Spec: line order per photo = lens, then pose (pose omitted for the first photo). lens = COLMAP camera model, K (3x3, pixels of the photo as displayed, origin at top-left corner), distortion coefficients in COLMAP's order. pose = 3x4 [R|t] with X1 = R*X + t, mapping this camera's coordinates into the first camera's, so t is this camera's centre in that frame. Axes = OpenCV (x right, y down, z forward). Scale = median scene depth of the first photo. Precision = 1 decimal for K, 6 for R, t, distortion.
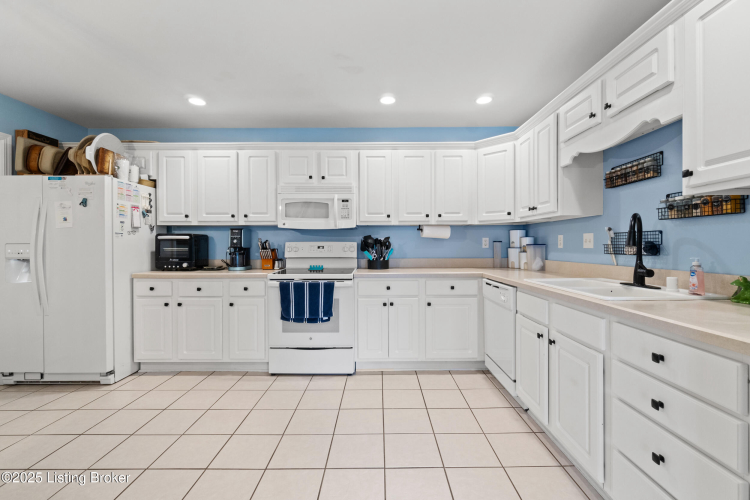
lens RADIAL K [[320.4, 0, 376.5], [0, 320.4, 247.8], [0, 0, 1]] dist [-0.002468, -0.000307]
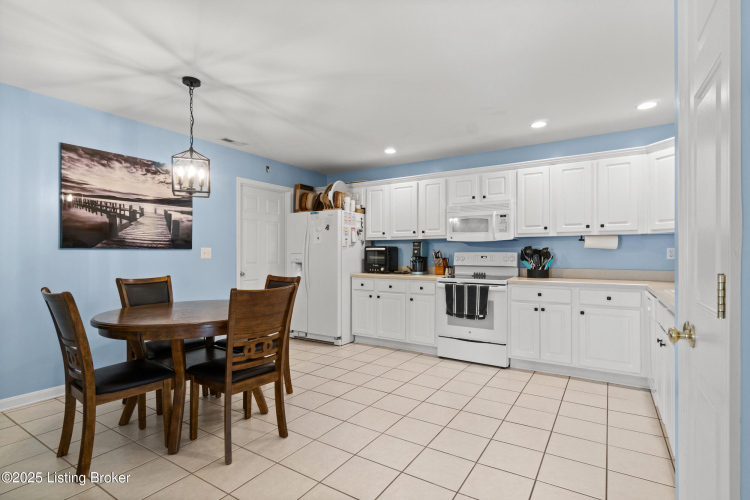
lens RADIAL K [[361.9, 0, 375.4], [0, 361.9, 253.4], [0, 0, 1]] dist [-0.001125, -0.000179]
pose [[0.841179, 0.002468, -0.540752, 0.215693], [-0.008305, 0.999931, -0.008355, -0.000223], [0.540694, 0.011519, 0.841141, -0.320839]]
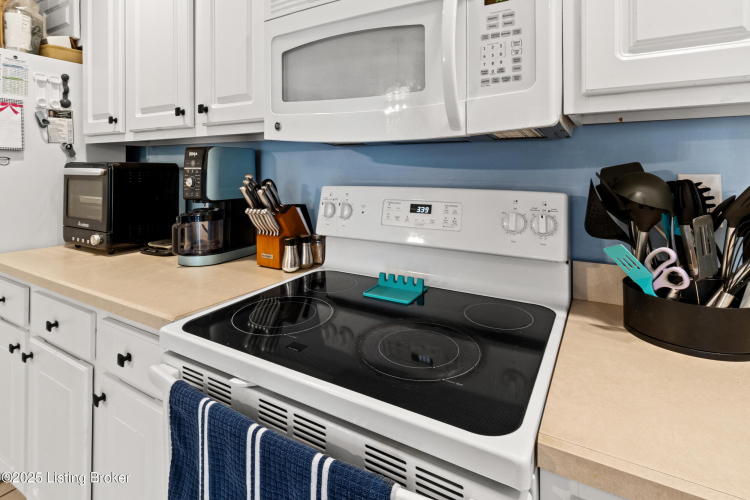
lens RADIAL K [[388.2, 0, 374.8], [0, 388.2, 168.6], [0, 0, 1]] dist [-0.001512, -0.000260]
pose [[0.857936, 0.002818, -0.513749, -0.039884], [-0.007990, 0.999937, -0.007859, -0.035099], [0.513694, 0.010847, 0.857905, 0.754172]]
